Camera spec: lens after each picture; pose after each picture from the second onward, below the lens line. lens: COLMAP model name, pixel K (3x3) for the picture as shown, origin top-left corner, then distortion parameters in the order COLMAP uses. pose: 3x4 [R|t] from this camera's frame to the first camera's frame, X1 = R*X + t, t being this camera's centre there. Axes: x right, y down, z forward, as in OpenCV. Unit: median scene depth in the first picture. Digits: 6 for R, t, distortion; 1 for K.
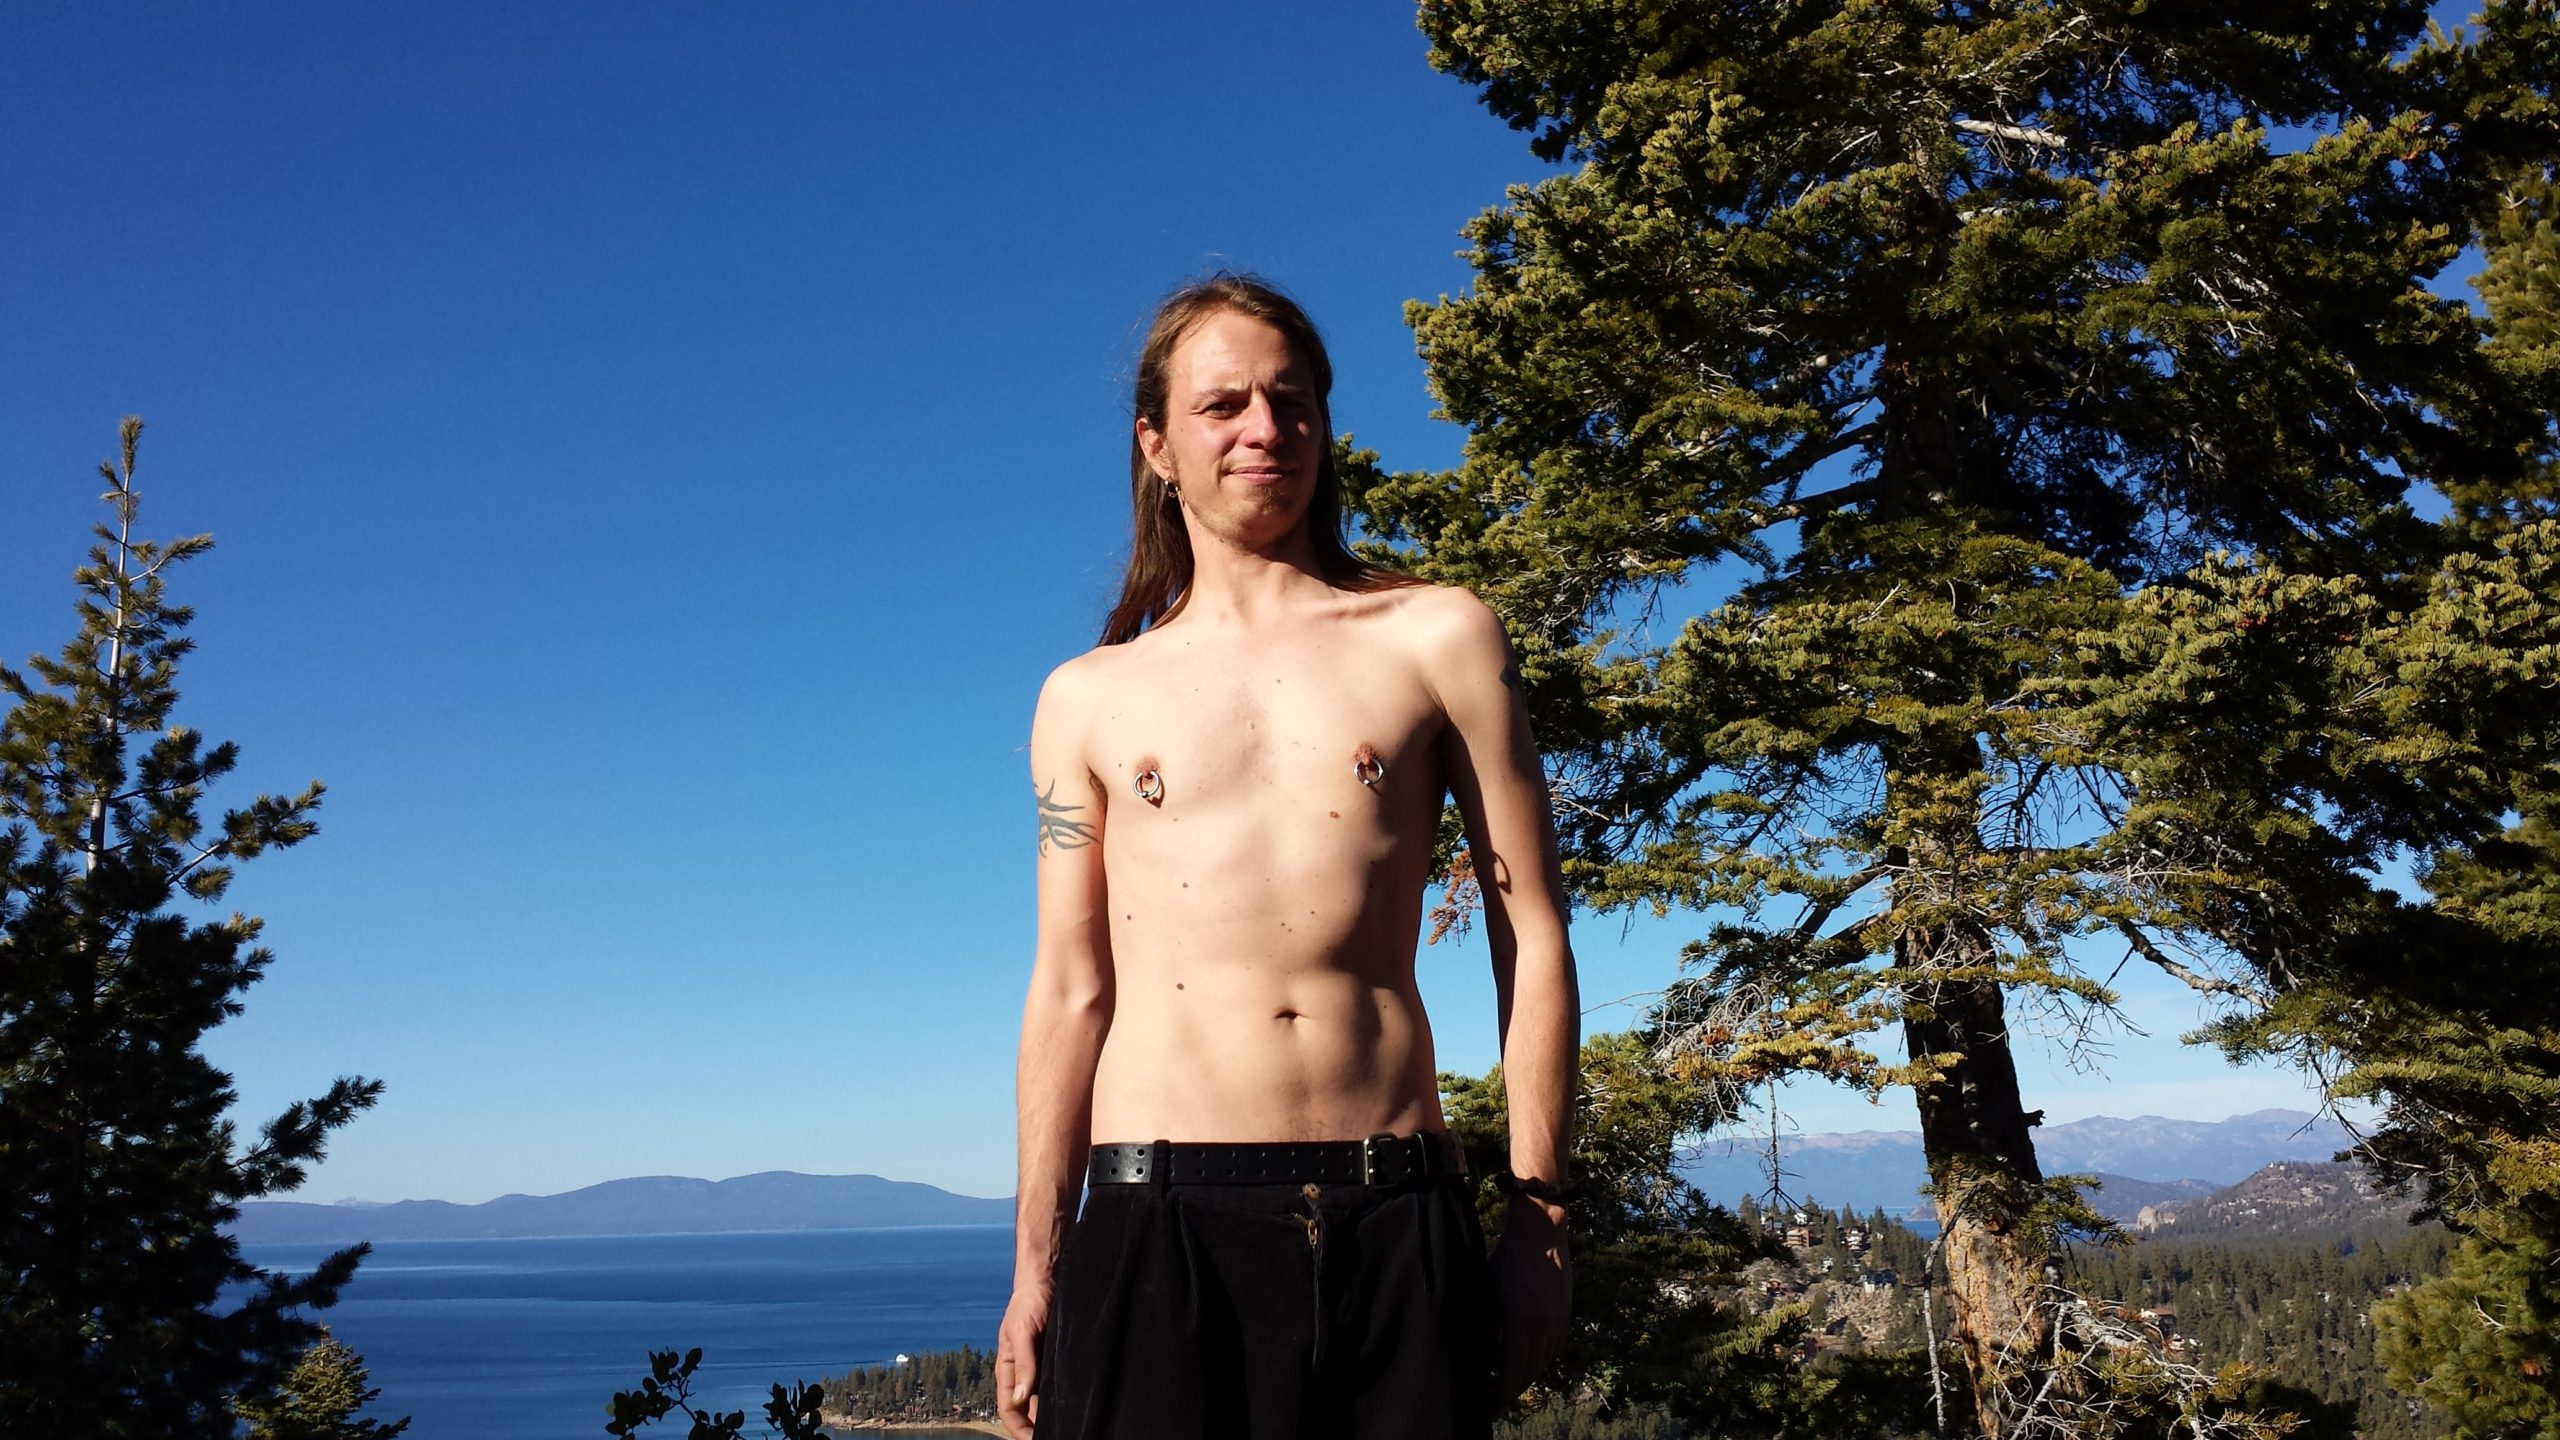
lens RADIAL K [[2351.6, 0, 1219.4], [0, 2351.6, 836.1], [0, 0, 1]] dist [0.049977, -0.079730]
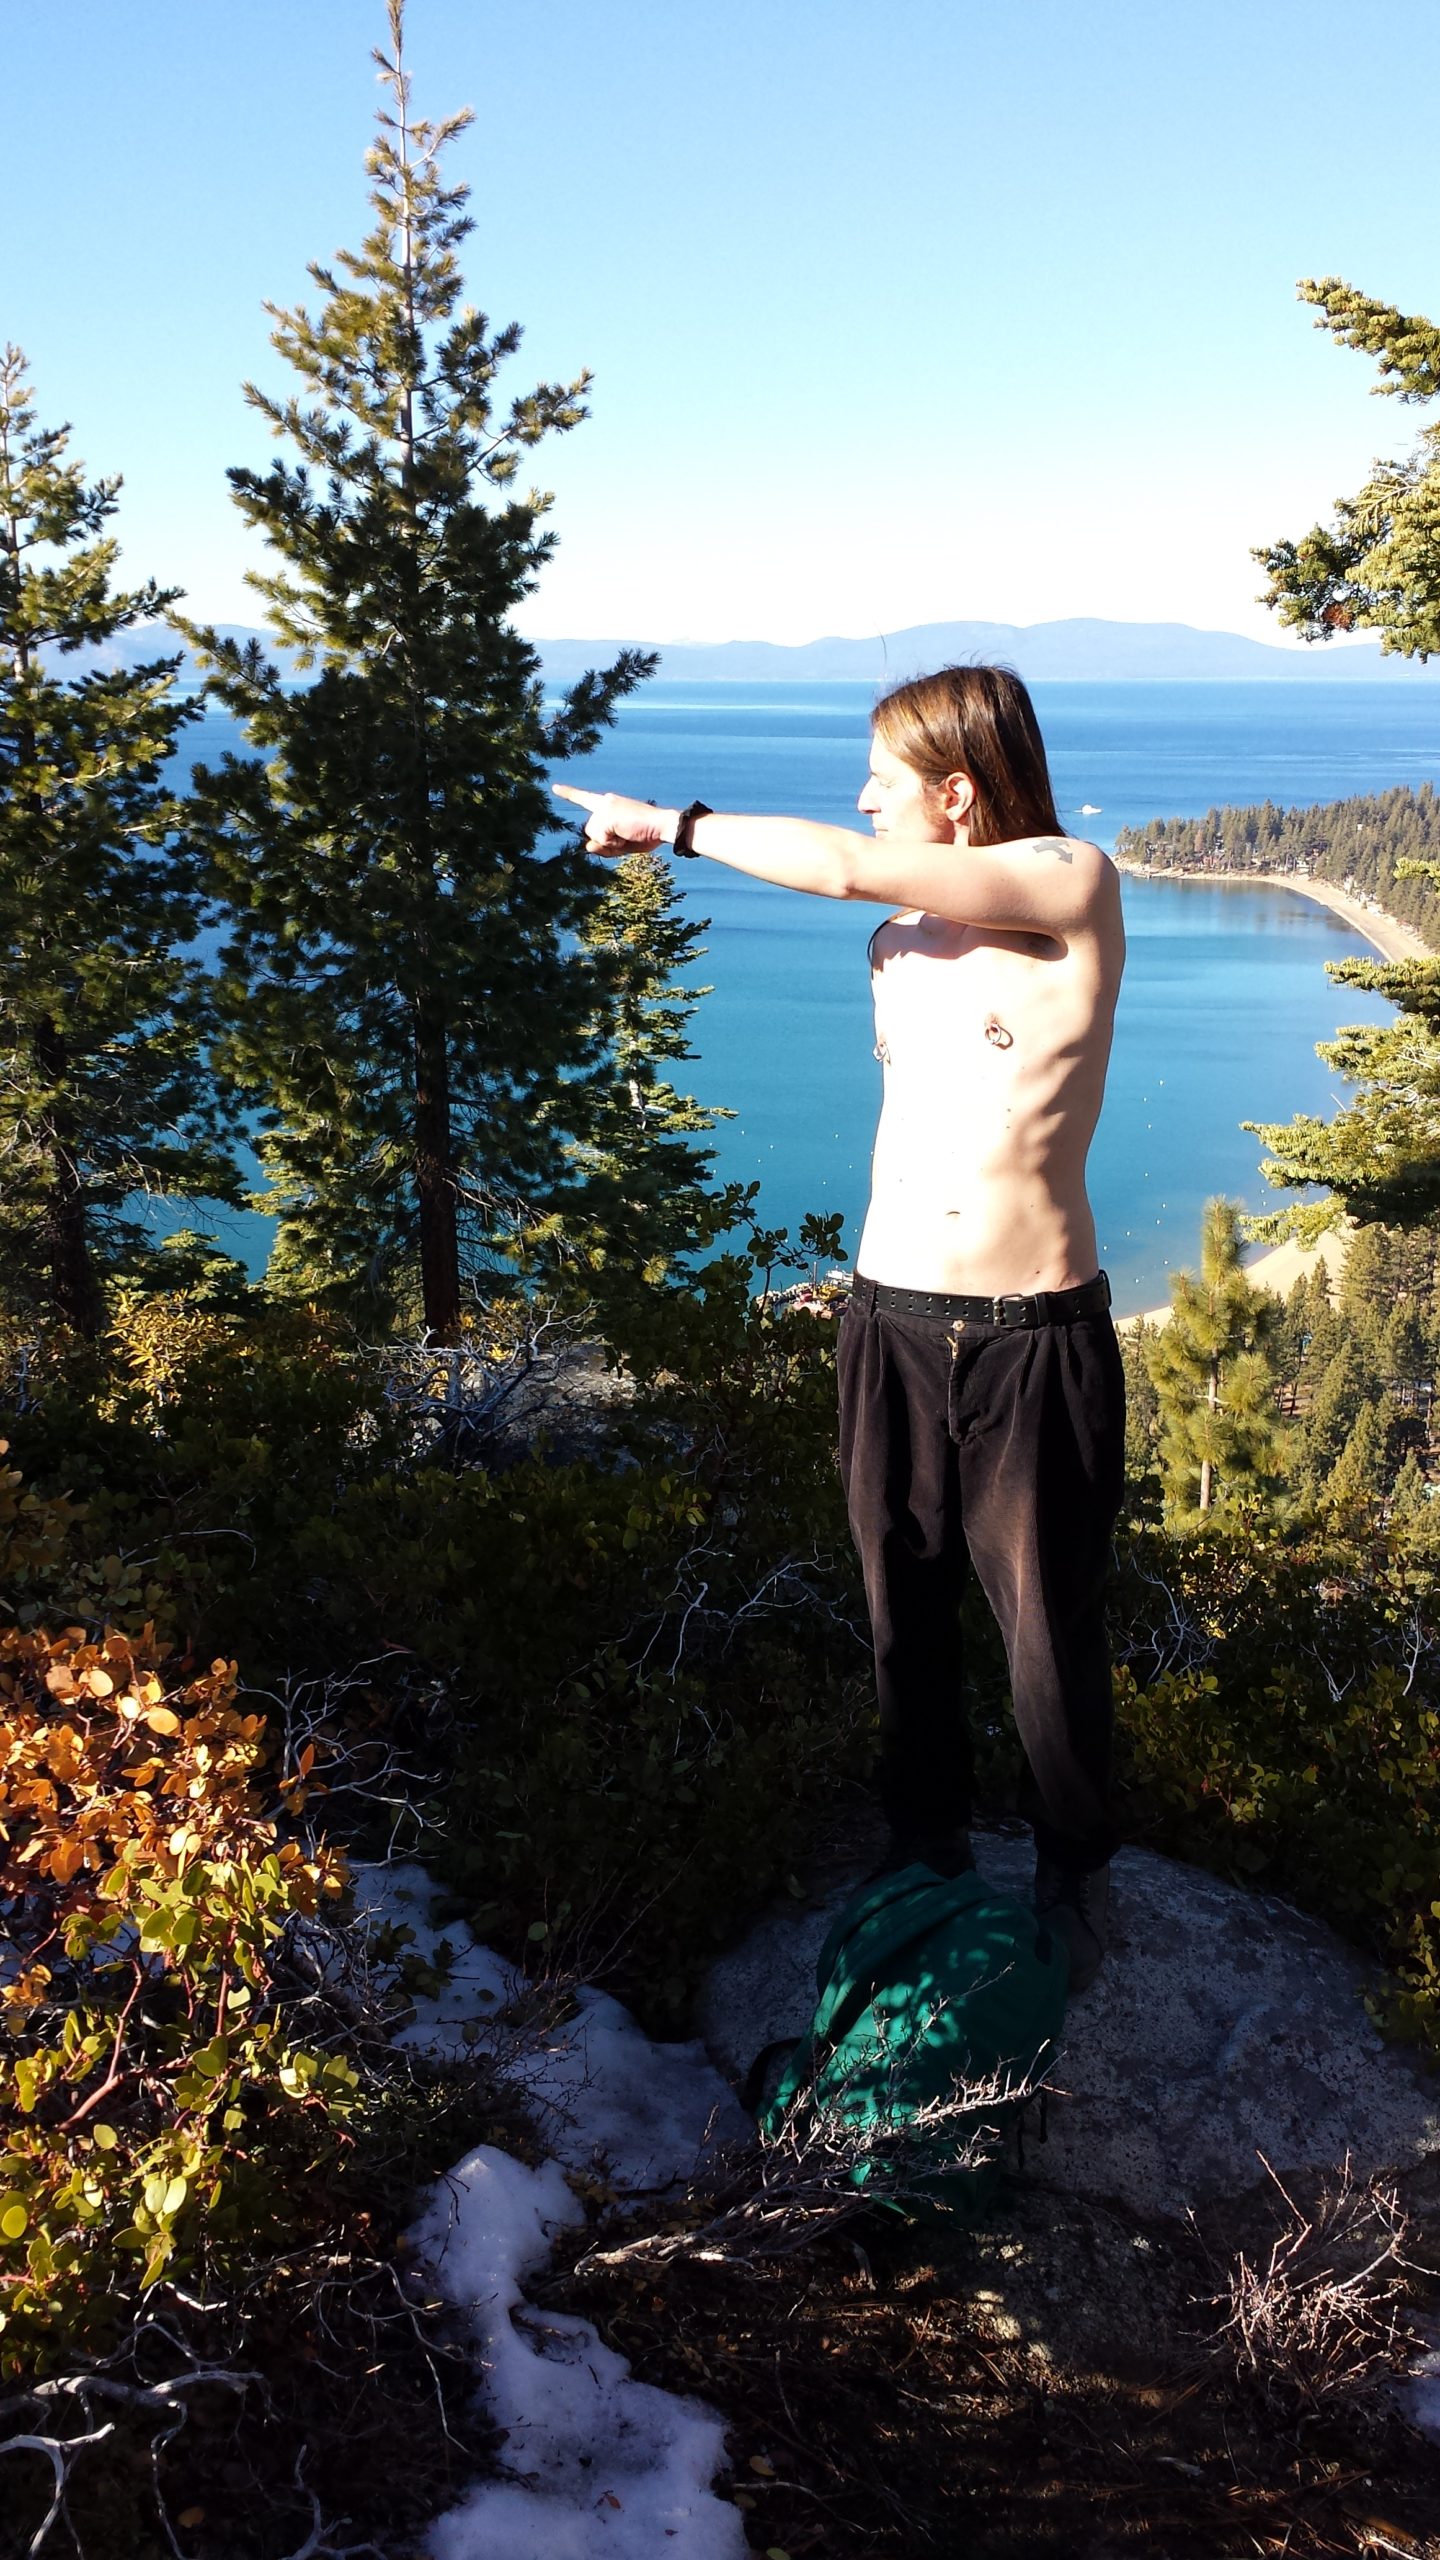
lens RADIAL K [[2325.8, 0, 699.9], [0, 2325.8, 1294.1], [0, 0, 1]] dist [0.135436, -0.350541]
pose [[0.940971, 0.100072, -0.323357, 0.052679], [0.044204, 0.910788, 0.410502, -0.075046], [0.335589, -0.400564, 0.852601, -0.057973]]
